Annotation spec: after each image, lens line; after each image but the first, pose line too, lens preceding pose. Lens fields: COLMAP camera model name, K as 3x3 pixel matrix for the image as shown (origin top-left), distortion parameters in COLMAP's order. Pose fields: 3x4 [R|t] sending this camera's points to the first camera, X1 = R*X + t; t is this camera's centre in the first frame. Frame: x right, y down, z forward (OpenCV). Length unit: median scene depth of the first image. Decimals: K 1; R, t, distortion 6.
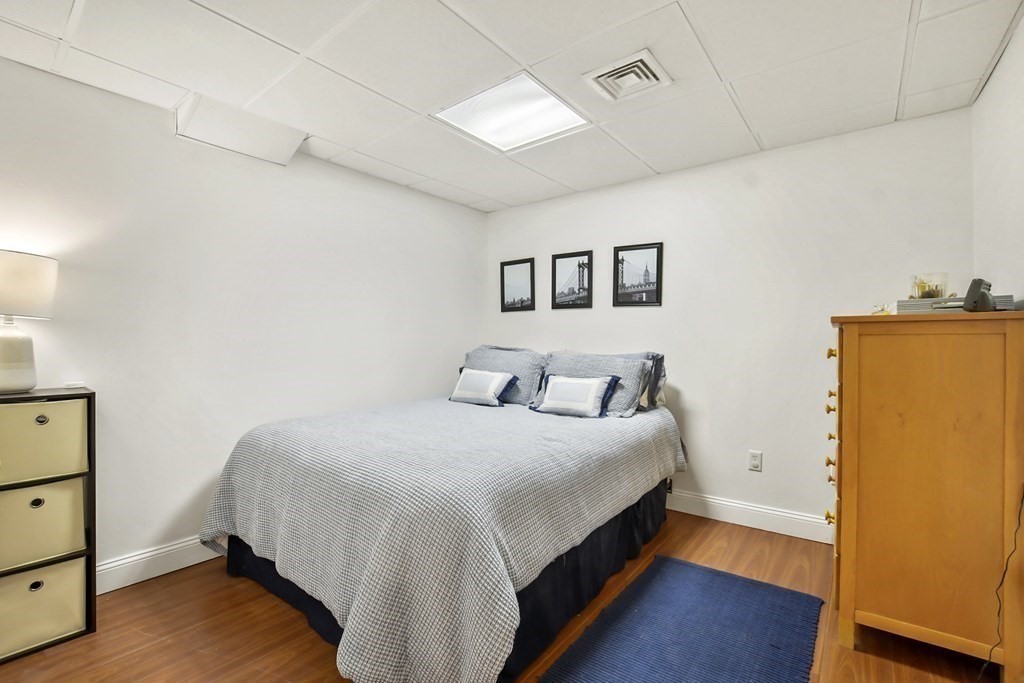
lens RADIAL K [[447.6, 0, 508.1], [0, 447.6, 342.3], [0, 0, 1]] dist [-0.001857, -0.000134]
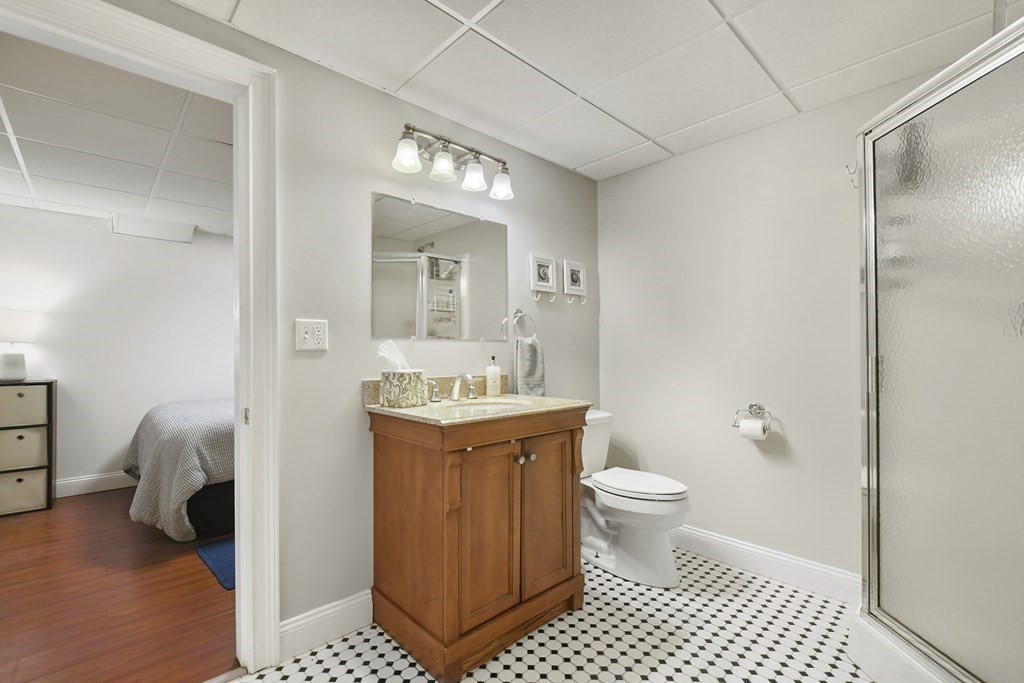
lens RADIAL K [[447.6, 0, 512.4], [0, 447.6, 340.0], [0, 0, 1]] dist [-0.001857, -0.000134]
pose [[0.990588, -0.014707, -0.136085, 1.283684], [0.012314, 0.999755, -0.018409, -0.006129], [0.136322, 0.016560, 0.990526, -0.617828]]
